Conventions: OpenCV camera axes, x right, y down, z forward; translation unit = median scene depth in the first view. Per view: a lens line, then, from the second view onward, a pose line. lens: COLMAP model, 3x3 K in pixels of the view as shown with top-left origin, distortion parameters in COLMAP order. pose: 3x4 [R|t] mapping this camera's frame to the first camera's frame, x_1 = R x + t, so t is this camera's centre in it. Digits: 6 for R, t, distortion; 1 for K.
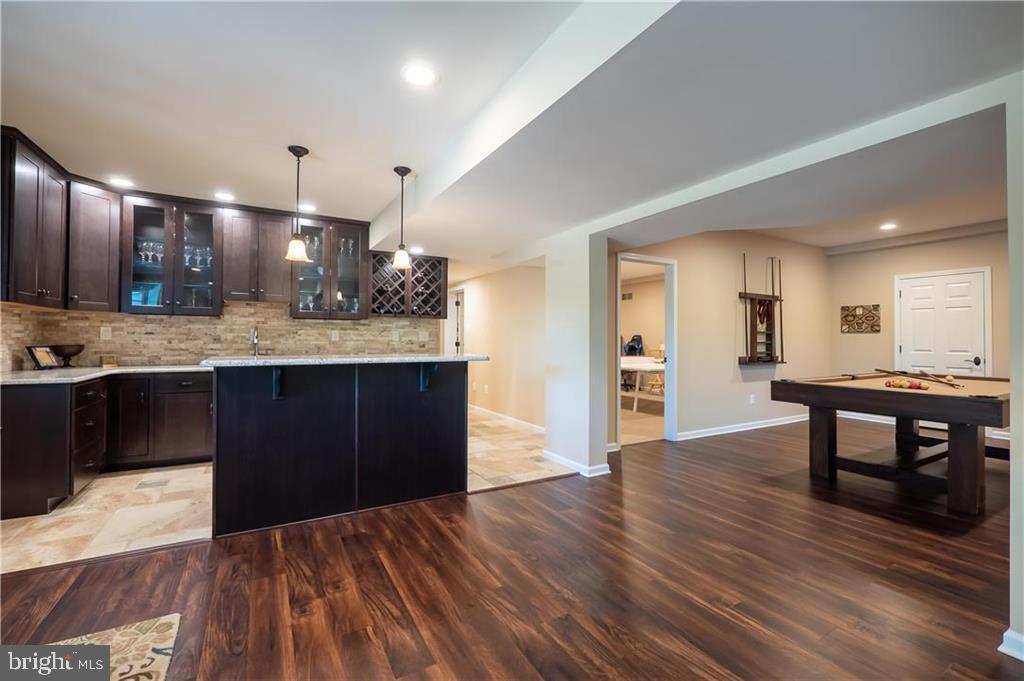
lens RADIAL K [[437.9, 0, 509.0], [0, 437.9, 333.8], [0, 0, 1]] dist [0.001257, 0.000167]
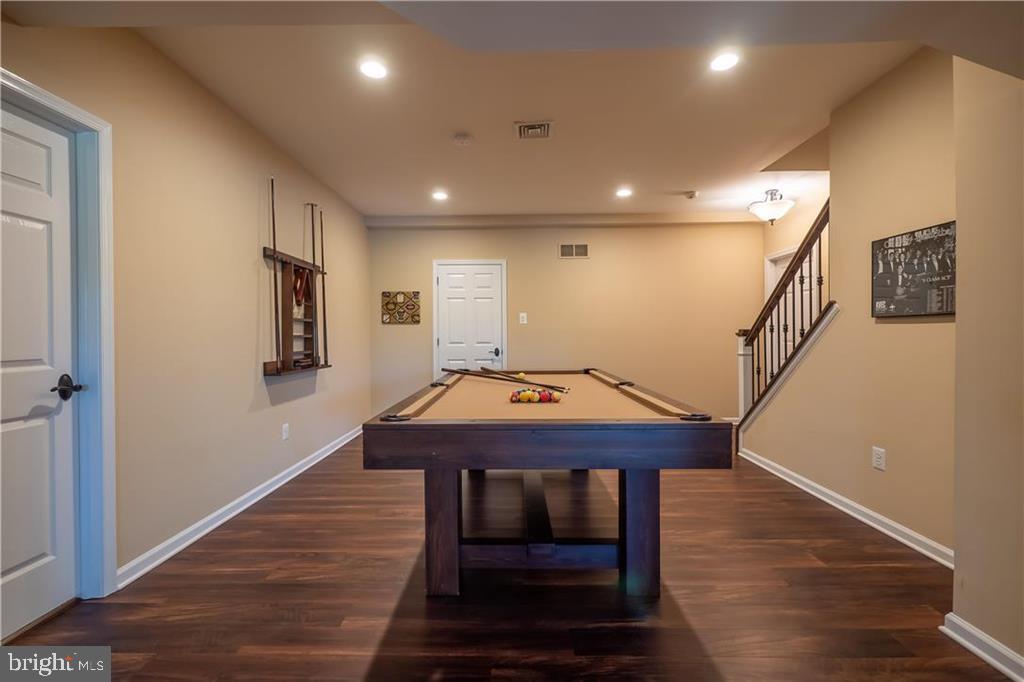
lens RADIAL K [[437.9, 0, 509.0], [0, 437.9, 334.3], [0, 0, 1]] dist [0.001257, 0.000167]
pose [[0.509694, -0.008194, 0.860317, 0.198189], [-0.001612, 0.999944, 0.010479, 0.009946], [-0.860354, -0.006728, 0.509652, 0.433795]]
